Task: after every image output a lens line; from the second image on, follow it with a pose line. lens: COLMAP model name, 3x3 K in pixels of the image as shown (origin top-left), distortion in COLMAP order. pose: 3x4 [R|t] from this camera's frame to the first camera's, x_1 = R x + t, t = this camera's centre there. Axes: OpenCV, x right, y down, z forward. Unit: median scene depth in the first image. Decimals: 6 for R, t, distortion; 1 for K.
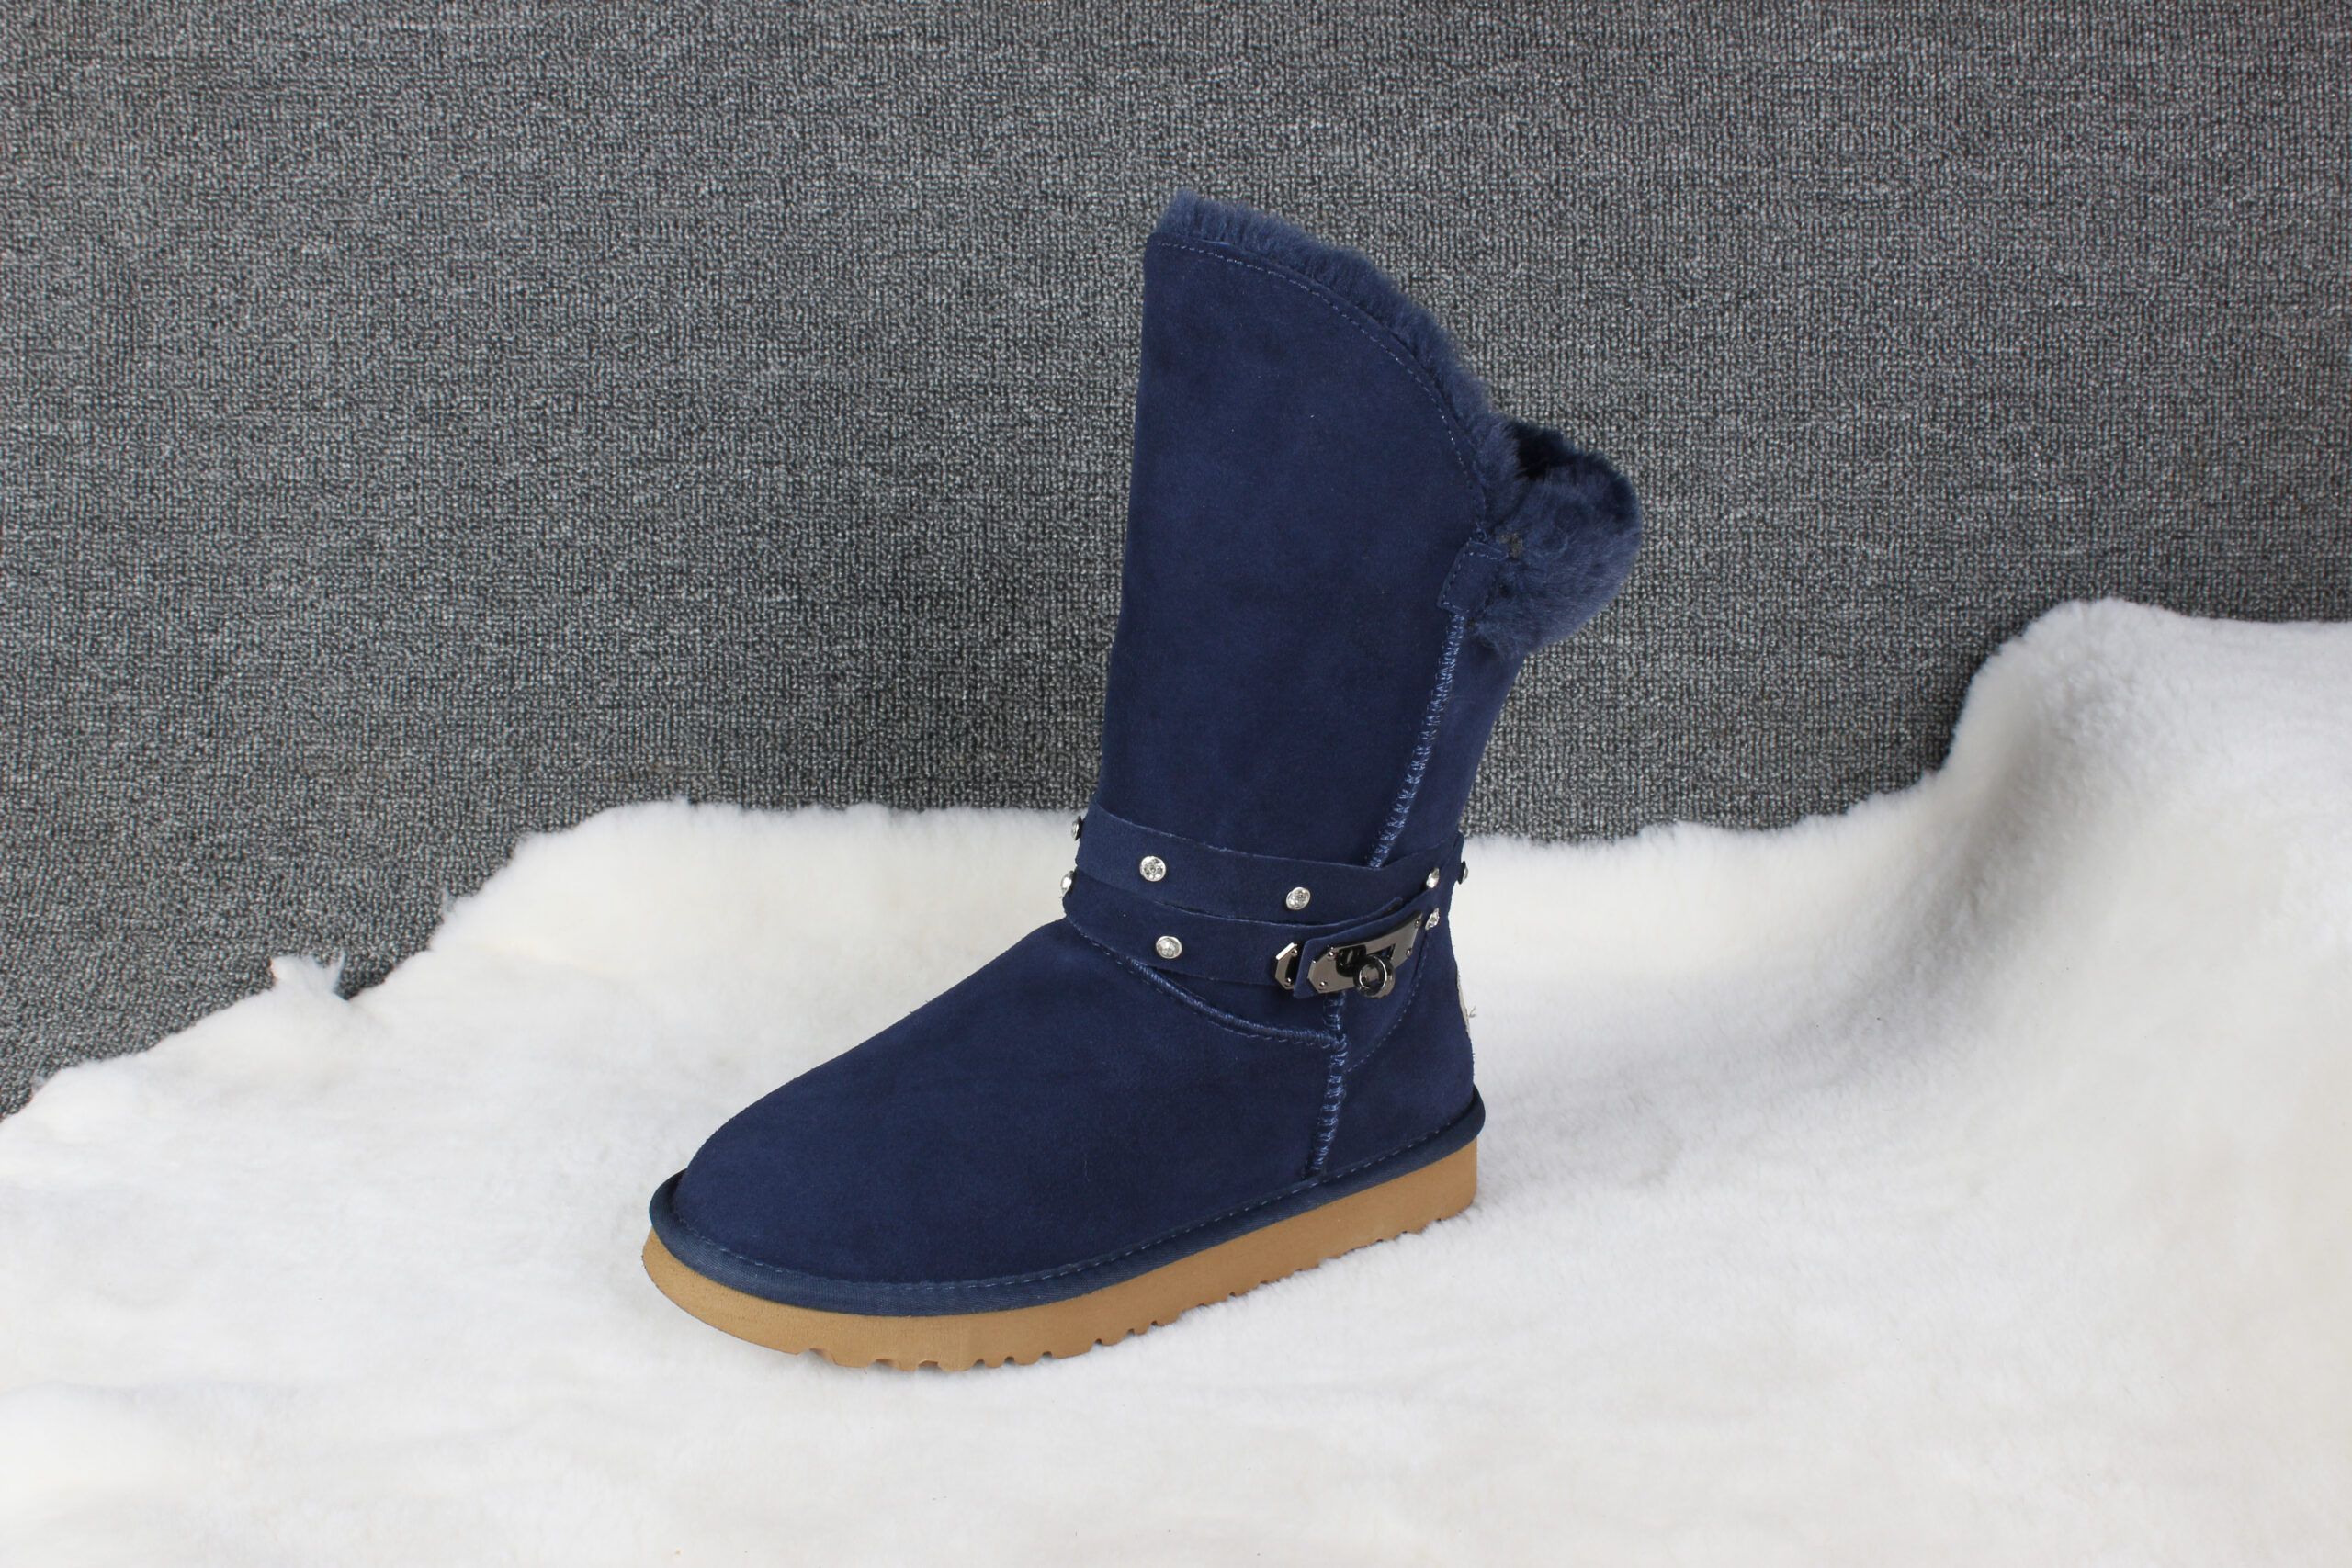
lens RADIAL K [[2961.7, 0, 1185.5], [0, 2961.7, 789.3], [0, 0, 1]] dist [-0.099550, 0.159825]
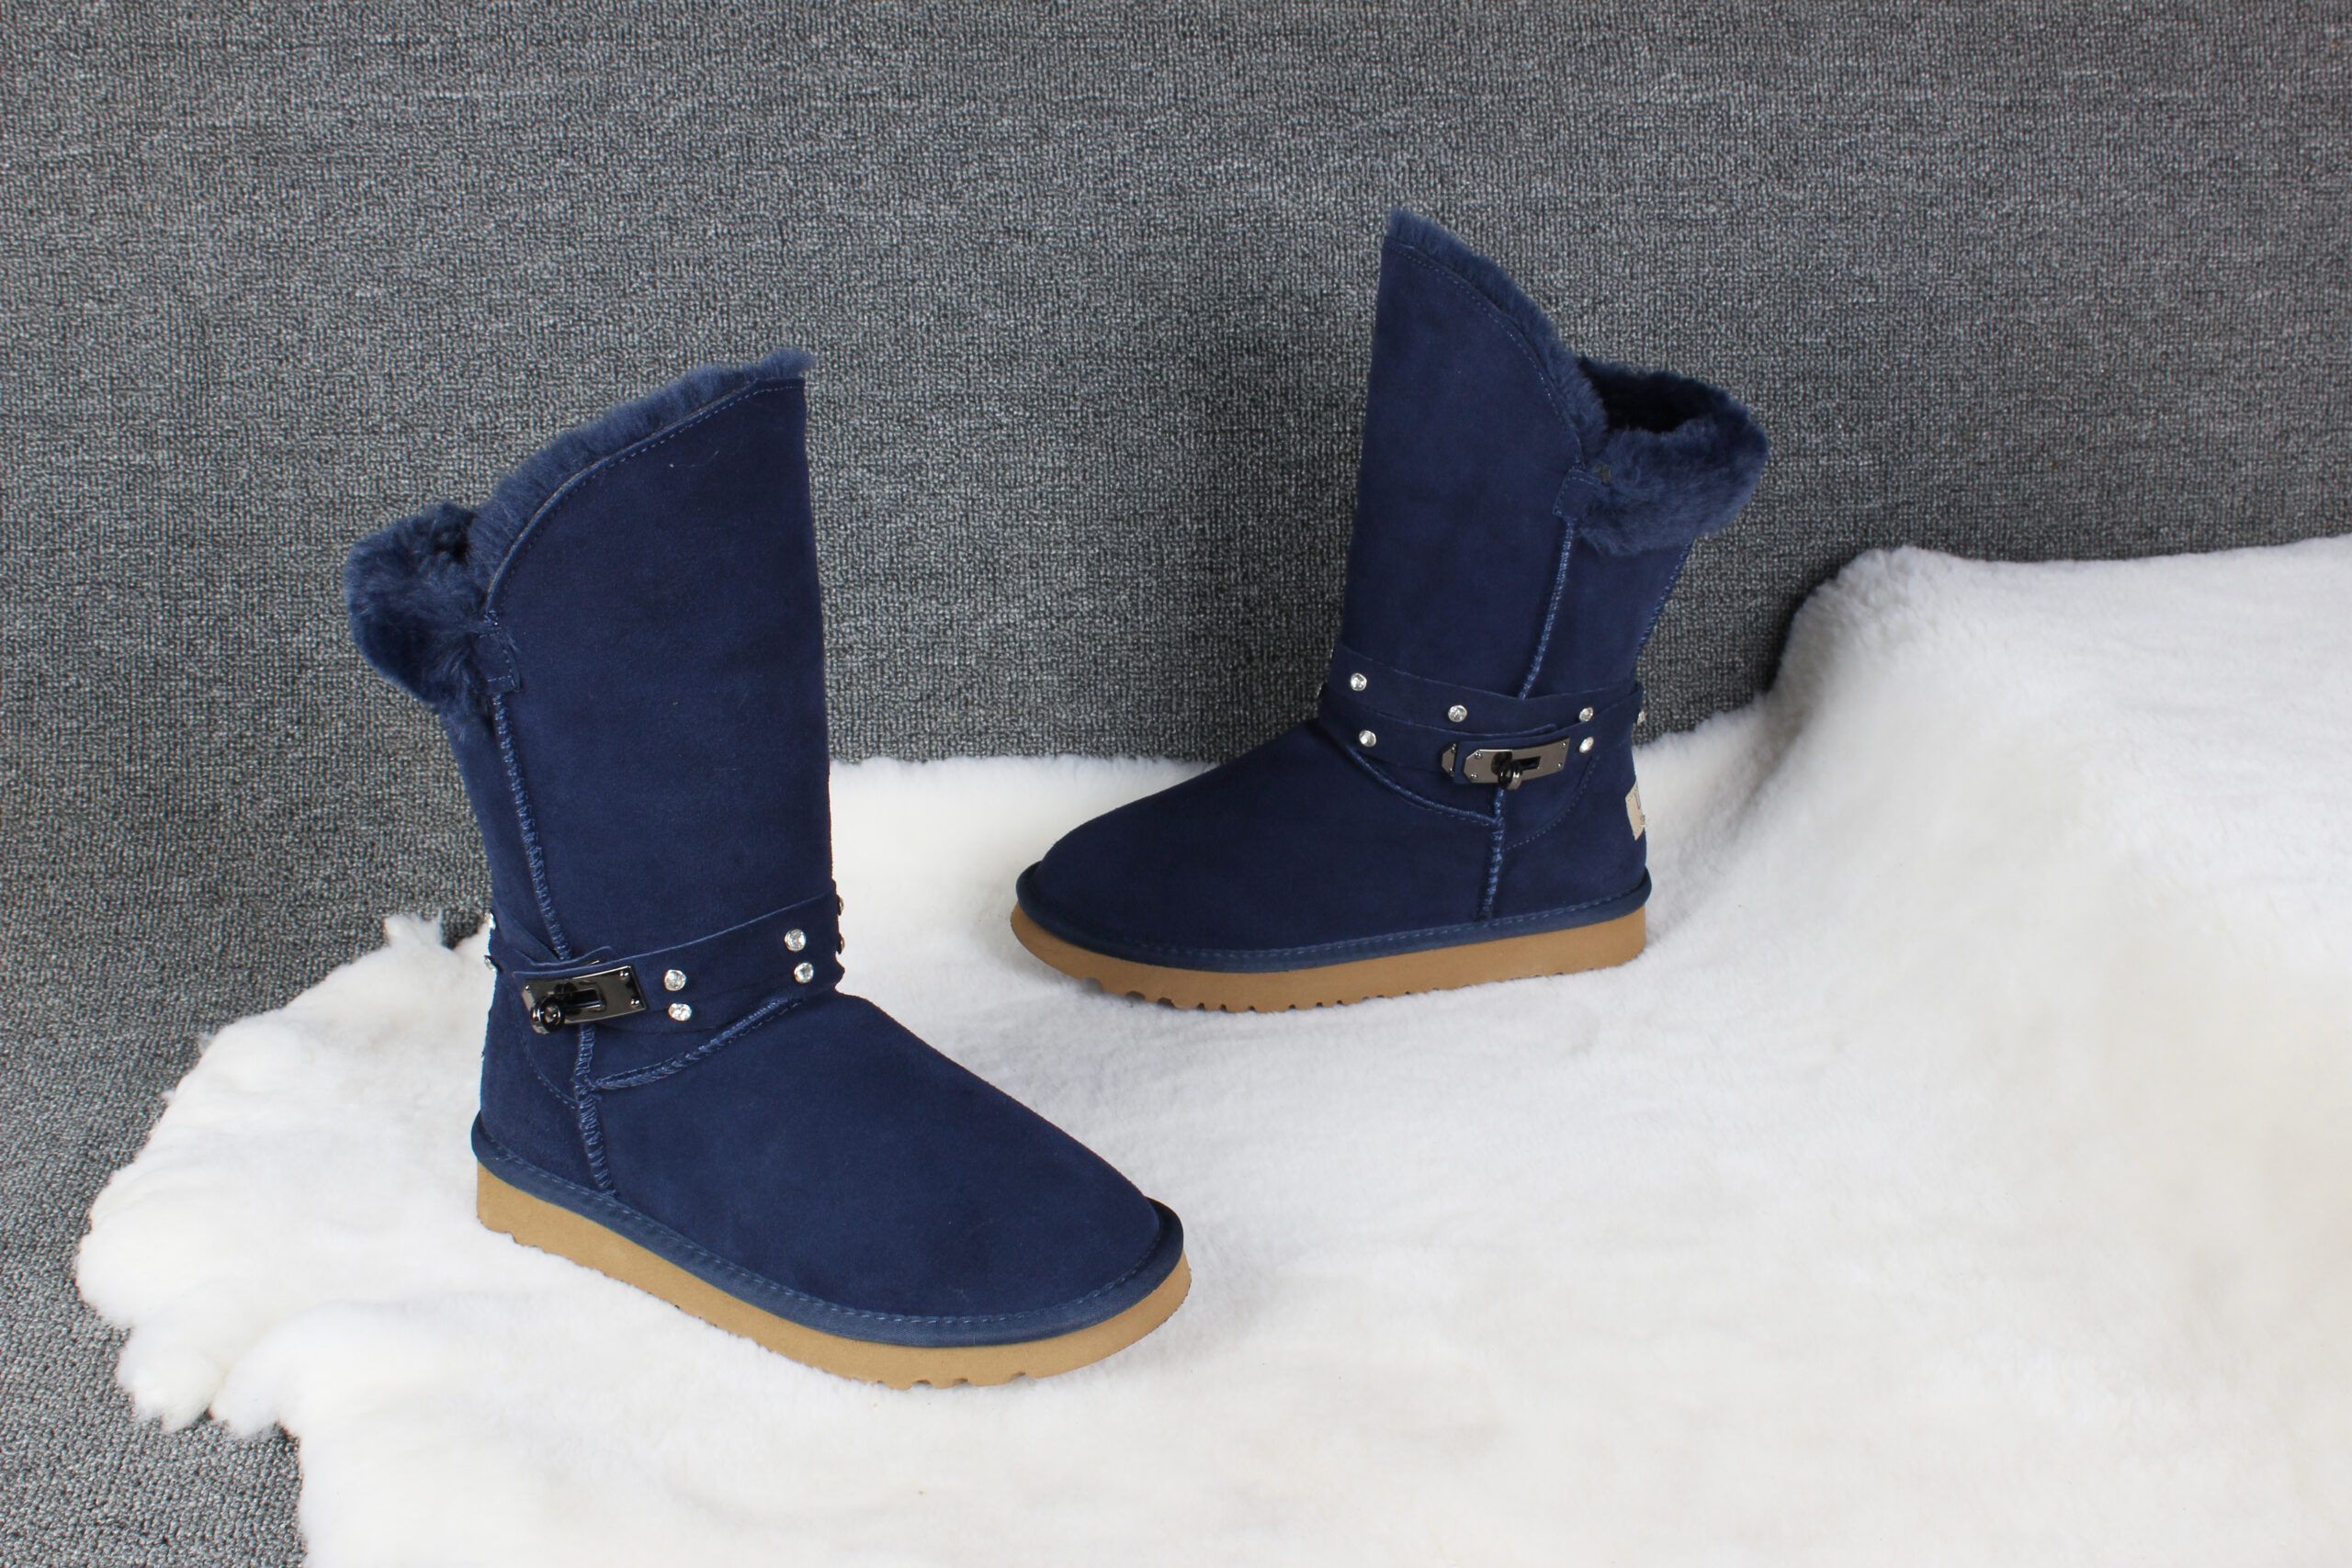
lens RADIAL K [[2822.7, 0, 1175.4], [0, 2822.7, 771.6], [0, 0, 1]] dist [-0.113431, 0.174102]
pose [[0.994214, -0.043885, 0.098046, -0.100016], [0.038595, 0.997729, 0.055211, -0.046528], [-0.100246, -0.051107, 0.993649, -0.121304]]
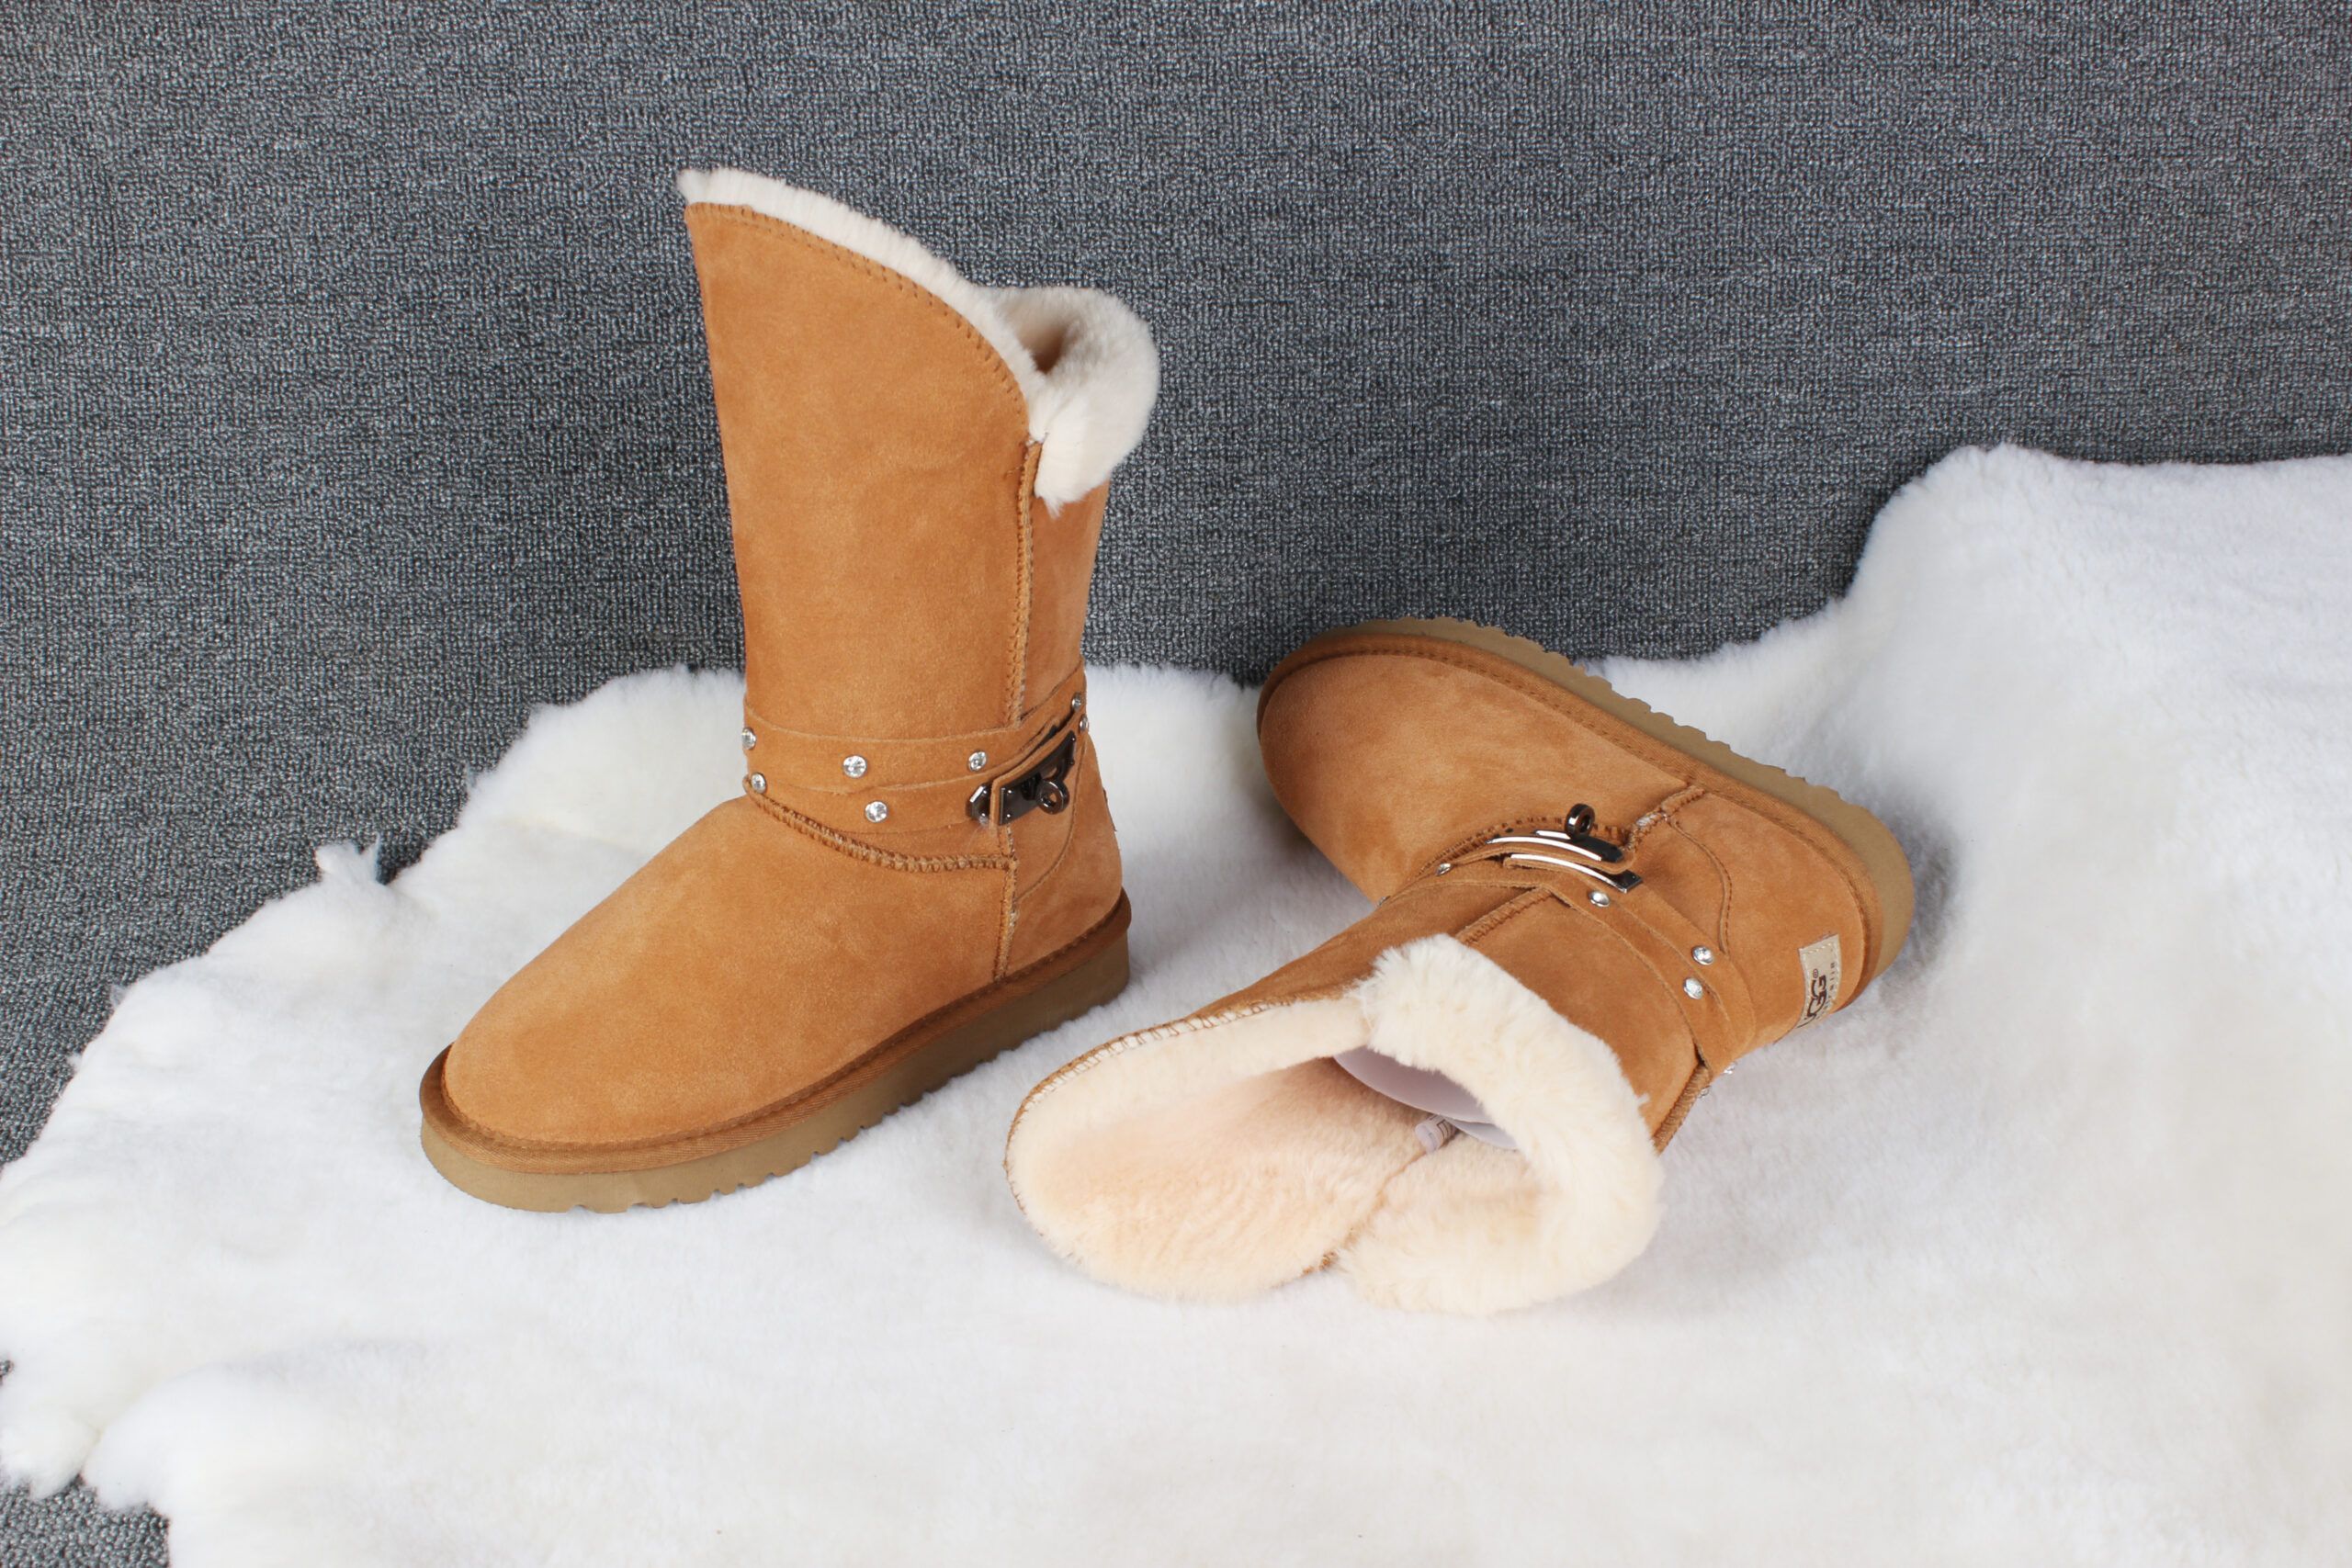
lens RADIAL K [[2813.9, 0, 1187.5], [0, 2813.9, 787.9], [0, 0, 1]] dist [-0.120333, 0.193121]
pose [[0.997803, -0.038842, 0.053662, -0.044130], [0.027801, 0.980805, 0.192999, -0.143470], [-0.060129, -0.191083, 0.979730, -0.011087]]
